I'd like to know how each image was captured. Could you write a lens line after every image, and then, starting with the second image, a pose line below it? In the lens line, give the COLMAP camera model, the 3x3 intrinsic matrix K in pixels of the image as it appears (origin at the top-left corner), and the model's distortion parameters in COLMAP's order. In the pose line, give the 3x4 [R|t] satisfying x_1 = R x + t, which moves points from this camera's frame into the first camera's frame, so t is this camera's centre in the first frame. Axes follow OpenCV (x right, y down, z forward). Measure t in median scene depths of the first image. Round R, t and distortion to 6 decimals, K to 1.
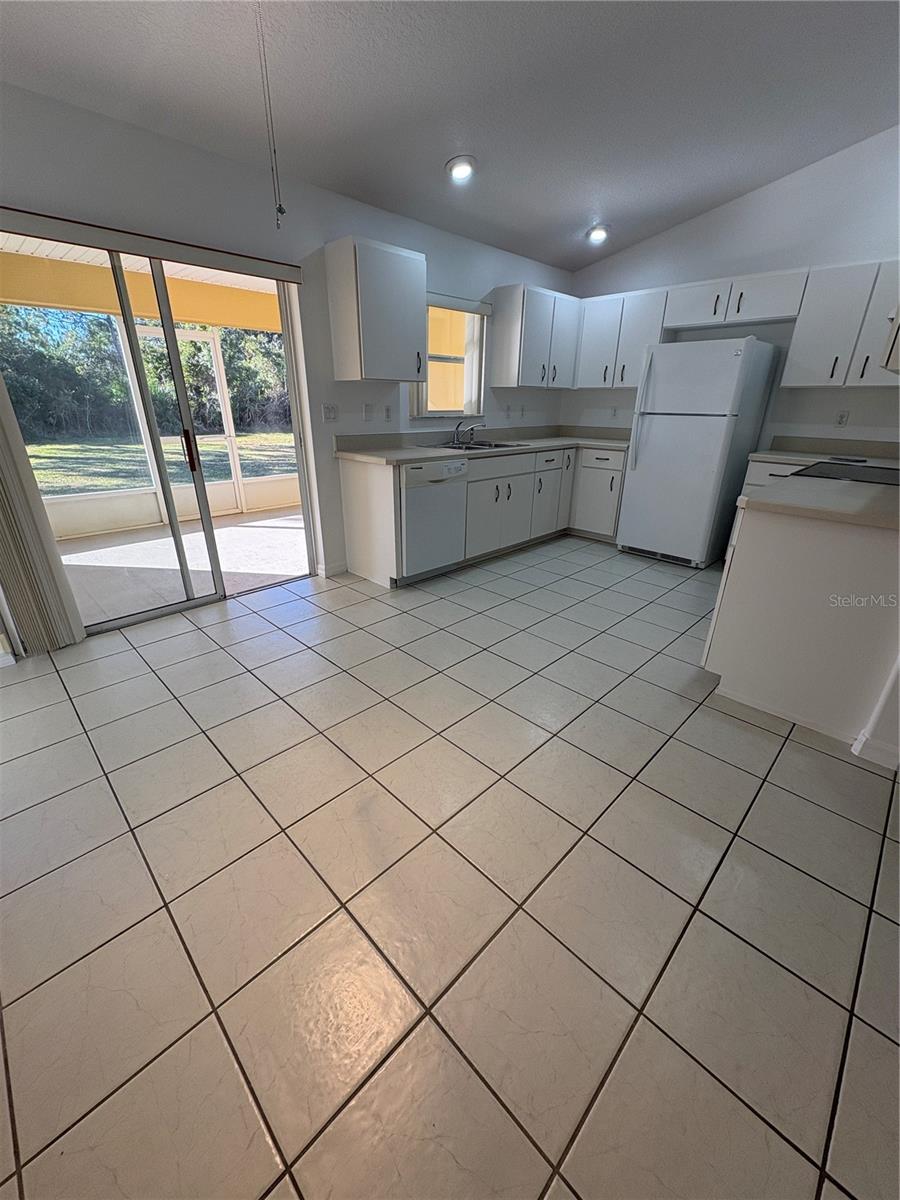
lens RADIAL K [[478.2, 0, 450.3], [0, 478.2, 607.4], [0, 0, 1]] dist [-0.001623, -0.000398]
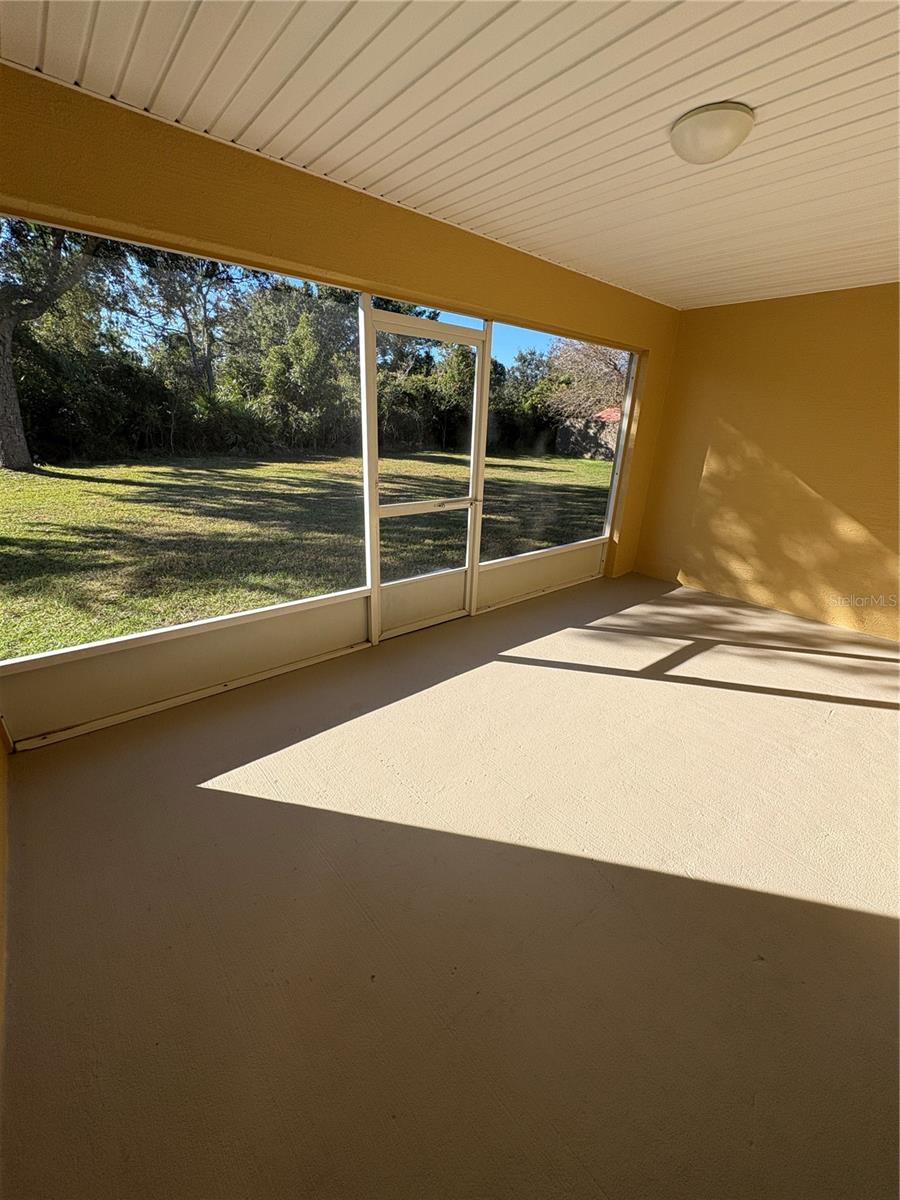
lens RADIAL K [[478.2, 0, 442.6], [0, 478.2, 603.5], [0, 0, 1]] dist [-0.001623, -0.000398]
pose [[0.996980, 0.050510, -0.058991, -0.156665], [-0.053222, 0.997553, -0.045345, -0.056685], [0.056557, 0.048348, 0.997228, 0.121044]]
